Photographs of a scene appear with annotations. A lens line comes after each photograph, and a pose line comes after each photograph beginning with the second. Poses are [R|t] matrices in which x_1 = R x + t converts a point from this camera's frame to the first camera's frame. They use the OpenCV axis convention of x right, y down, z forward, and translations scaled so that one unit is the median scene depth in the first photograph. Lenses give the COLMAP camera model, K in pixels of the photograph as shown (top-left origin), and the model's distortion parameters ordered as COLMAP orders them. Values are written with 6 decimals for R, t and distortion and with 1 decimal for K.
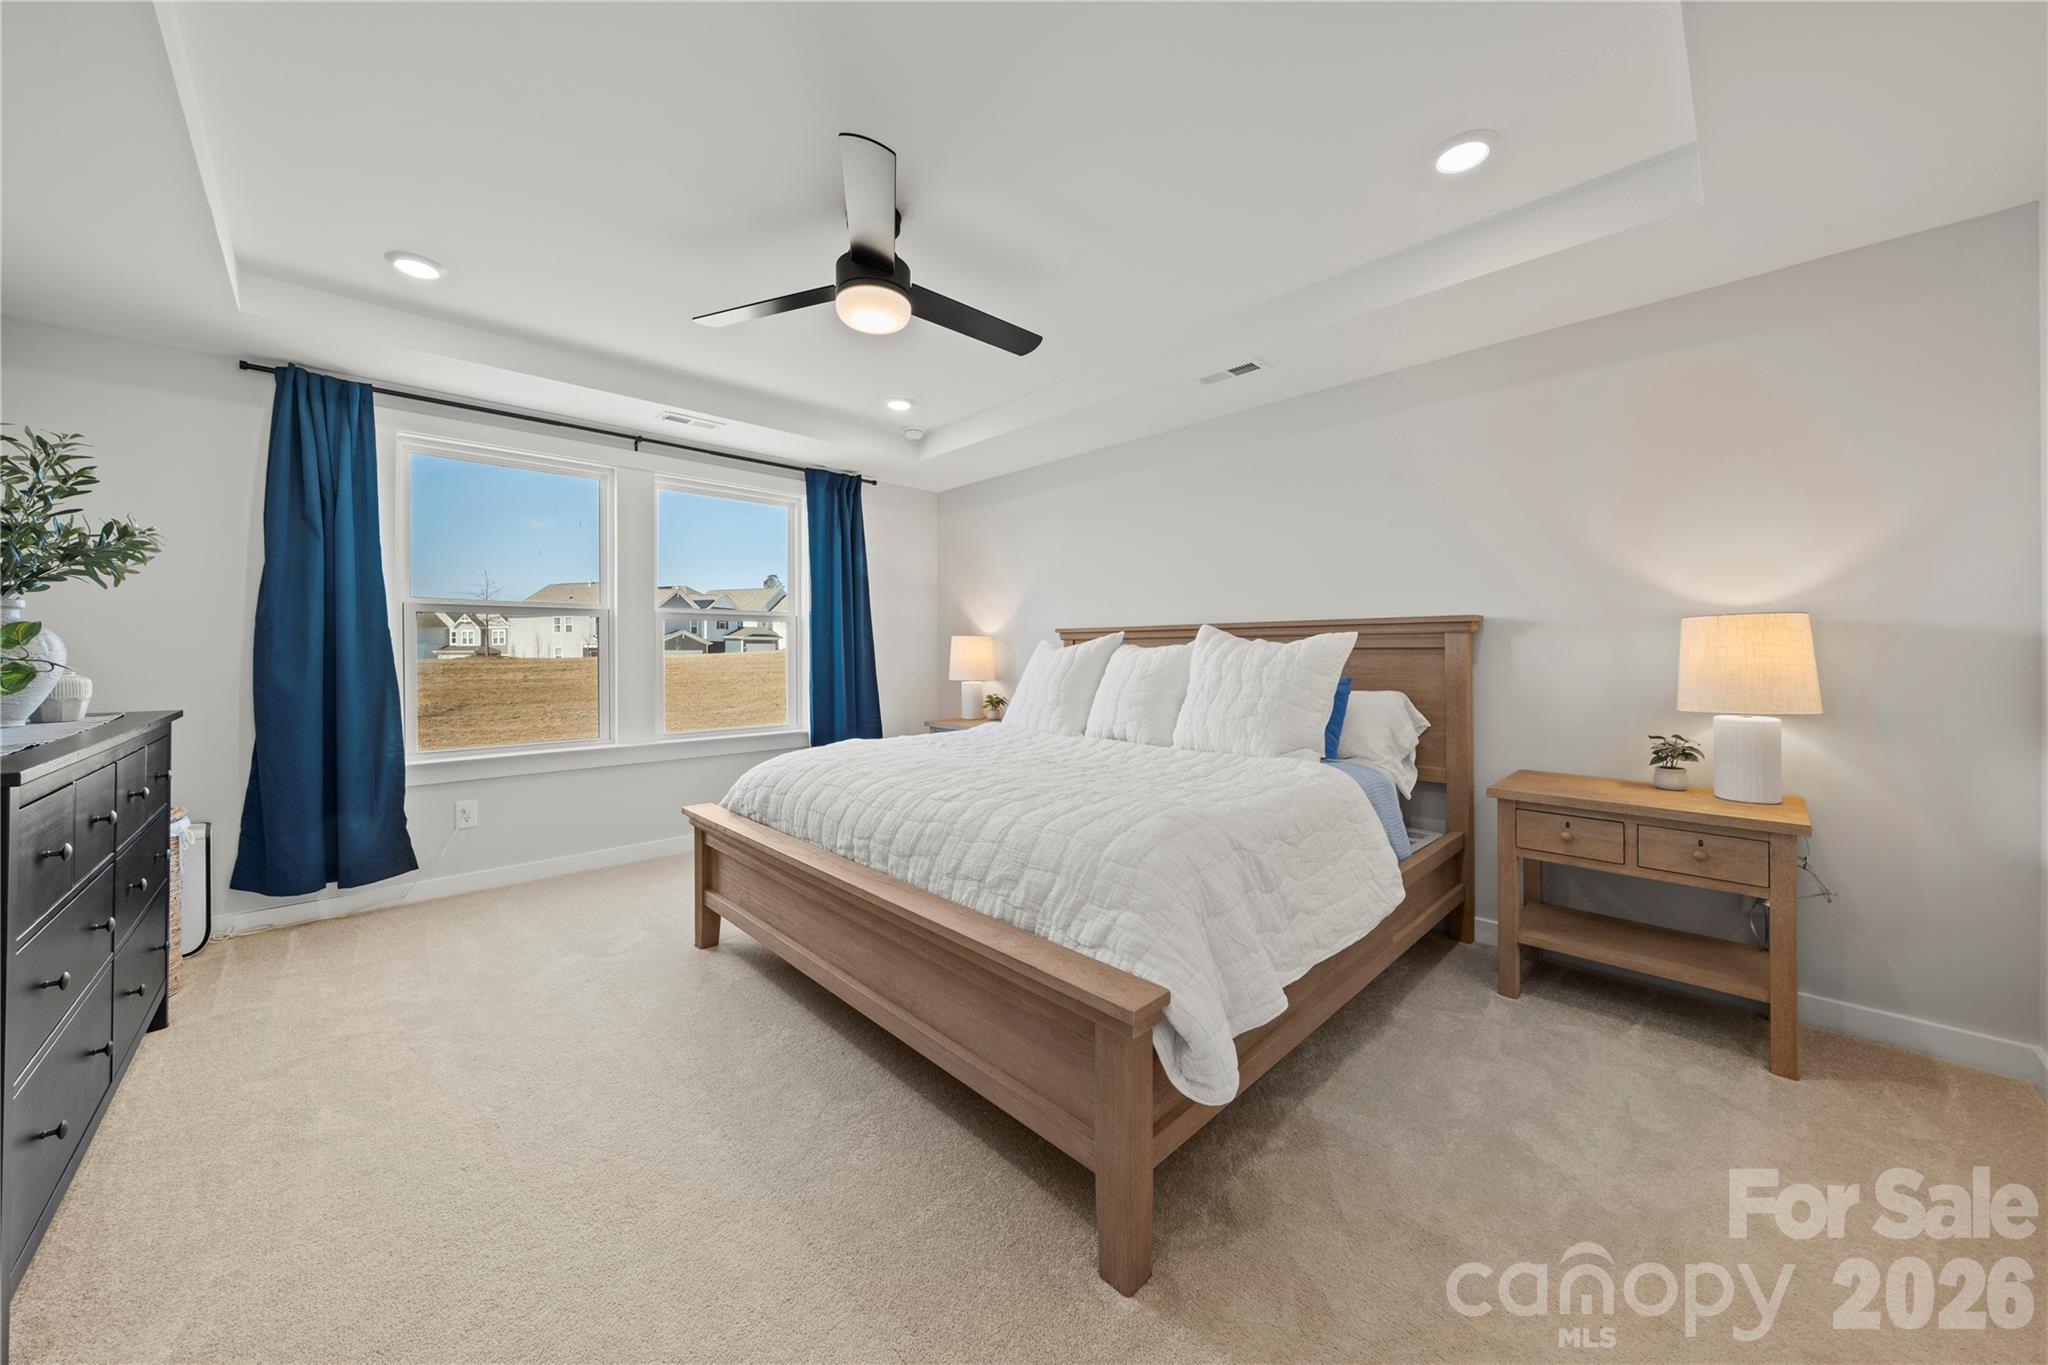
lens RADIAL K [[713.4, 0, 1022.0], [0, 713.4, 647.4], [0, 0, 1]] dist [0.000156, -0.000016]
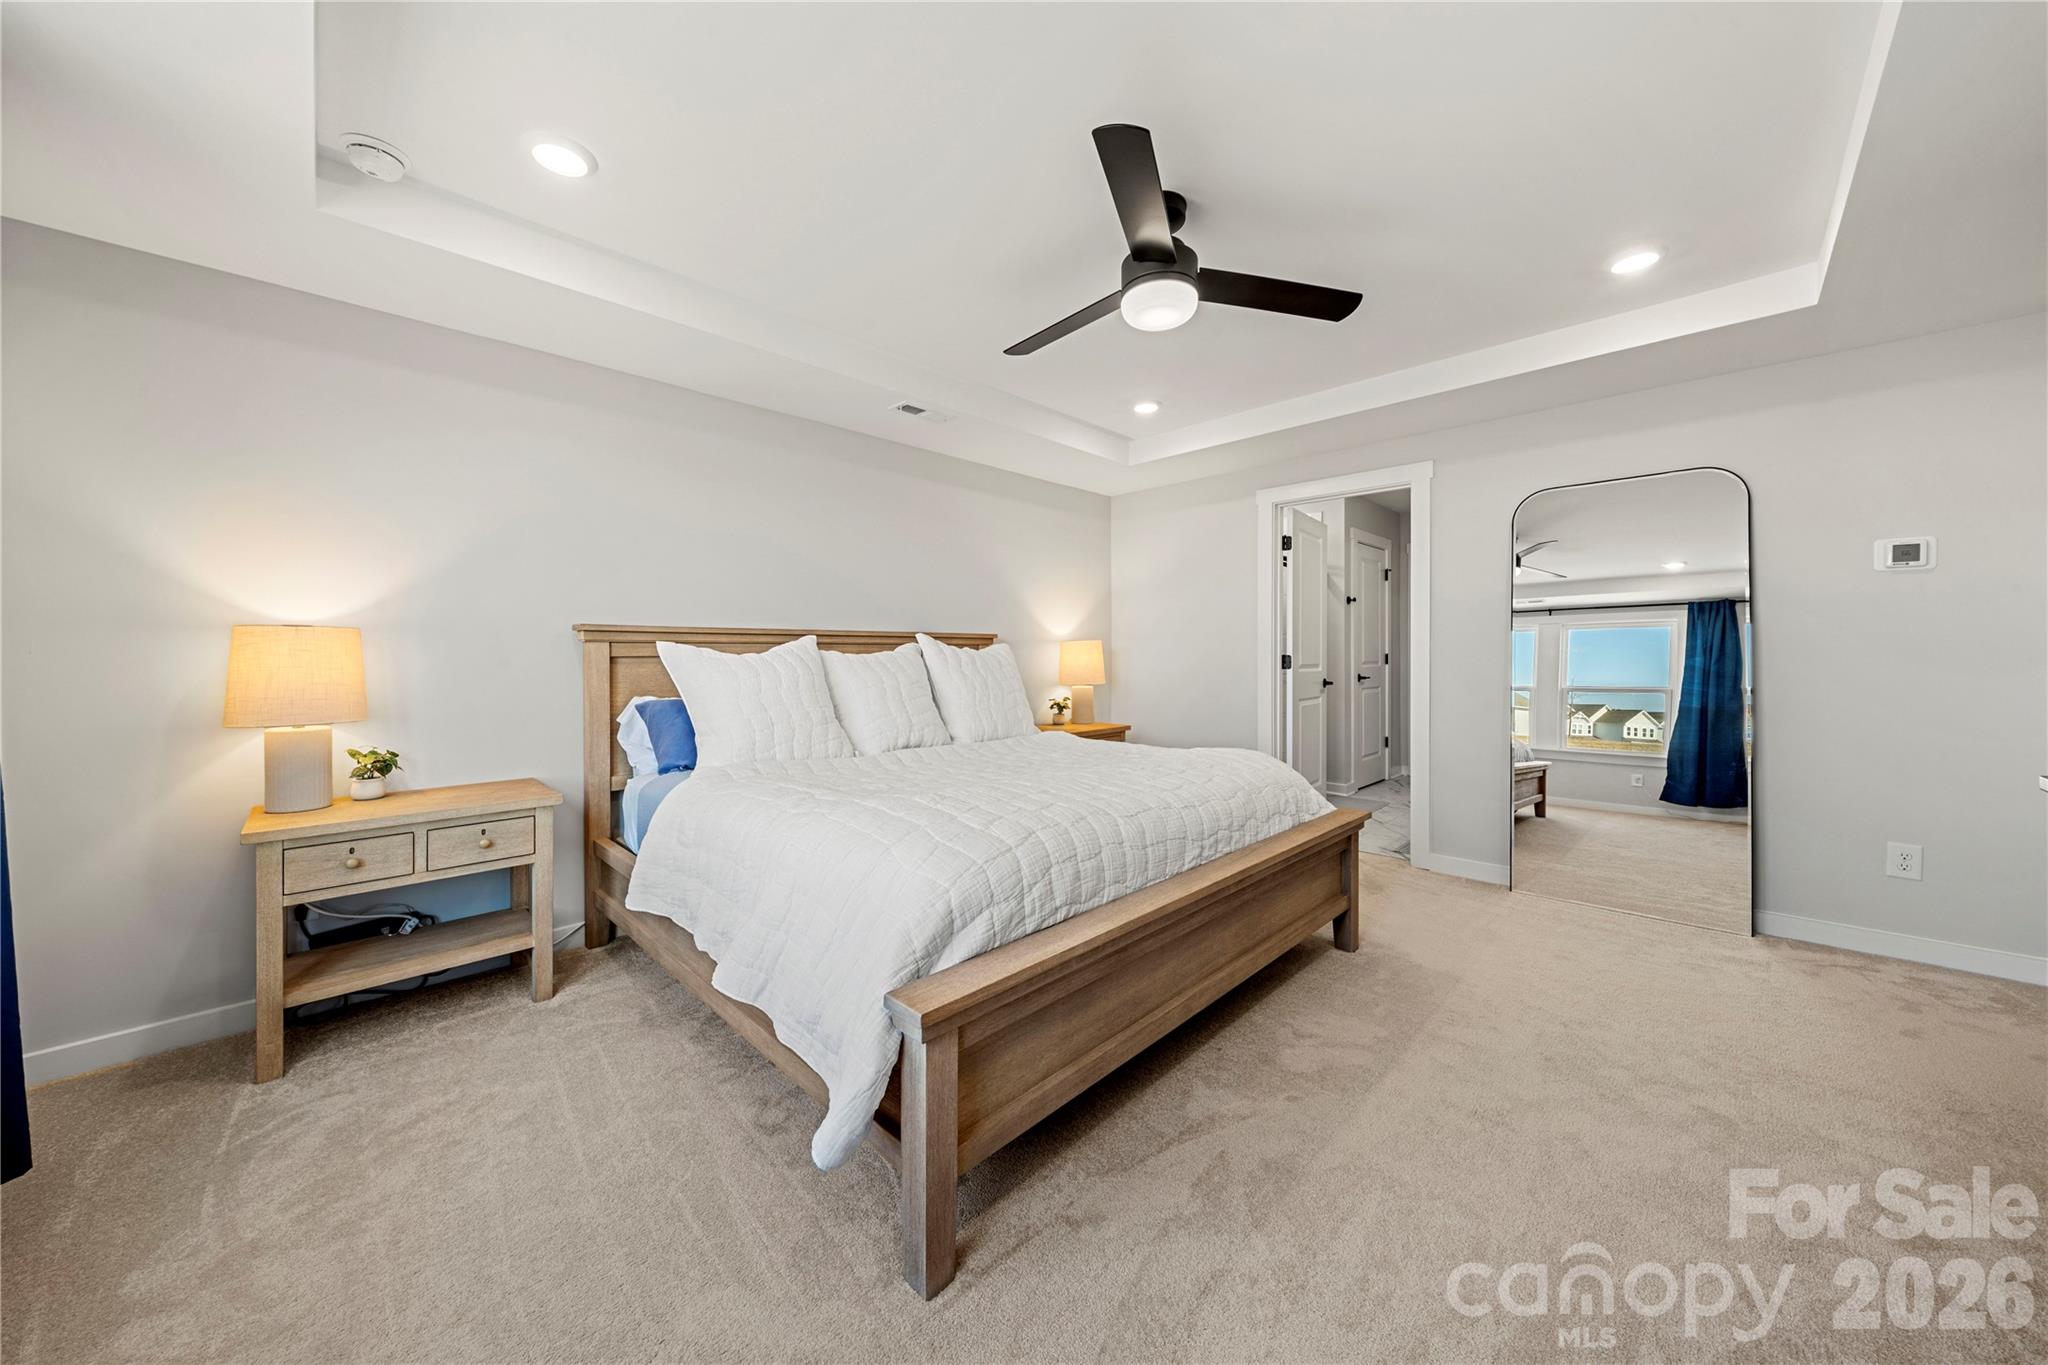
lens RADIAL K [[700.6, 0, 1022.1], [0, 700.6, 658.1], [0, 0, 1]] dist [-0.000787, -0.000046]
pose [[-0.022608, -0.001146, 0.999744, -0.833697], [0.000842, 0.999999, 0.001165, 0.005407], [-0.999744, 0.000868, -0.022607, 0.874420]]
